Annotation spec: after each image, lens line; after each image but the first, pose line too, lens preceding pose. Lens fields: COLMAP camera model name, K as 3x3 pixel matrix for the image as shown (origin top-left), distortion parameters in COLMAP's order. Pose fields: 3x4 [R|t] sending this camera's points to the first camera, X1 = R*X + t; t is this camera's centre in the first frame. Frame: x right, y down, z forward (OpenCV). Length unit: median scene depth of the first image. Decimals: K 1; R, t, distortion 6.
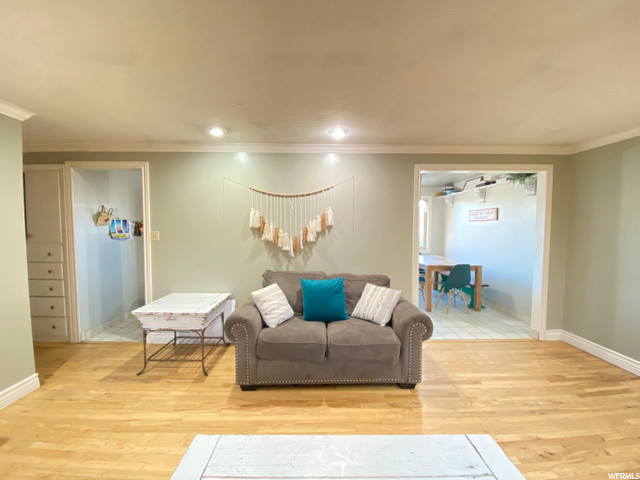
lens RADIAL K [[257.9, 0, 320.0], [0, 257.9, 240.0], [0, 0, 1]] dist [0.000347, -0.000603]
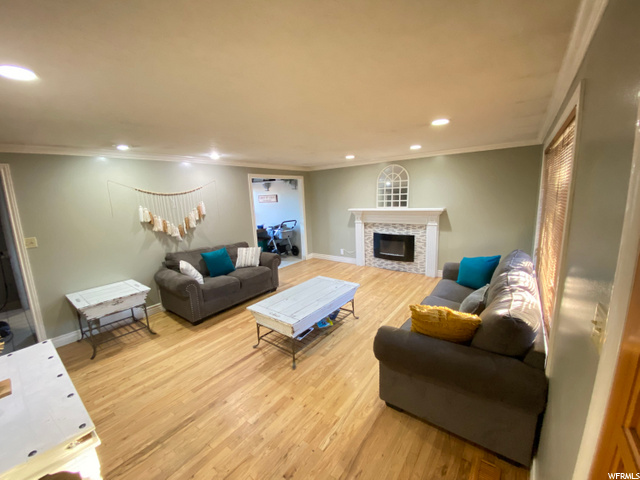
lens RADIAL K [[257.9, 0, 320.0], [0, 257.9, 240.0], [0, 0, 1]] dist [0.000347, -0.000603]
pose [[0.617459, -0.166290, 0.768825, -0.697633], [0.089847, 0.985912, 0.141086, -0.062049], [-0.781455, -0.018038, 0.623701, -0.412725]]
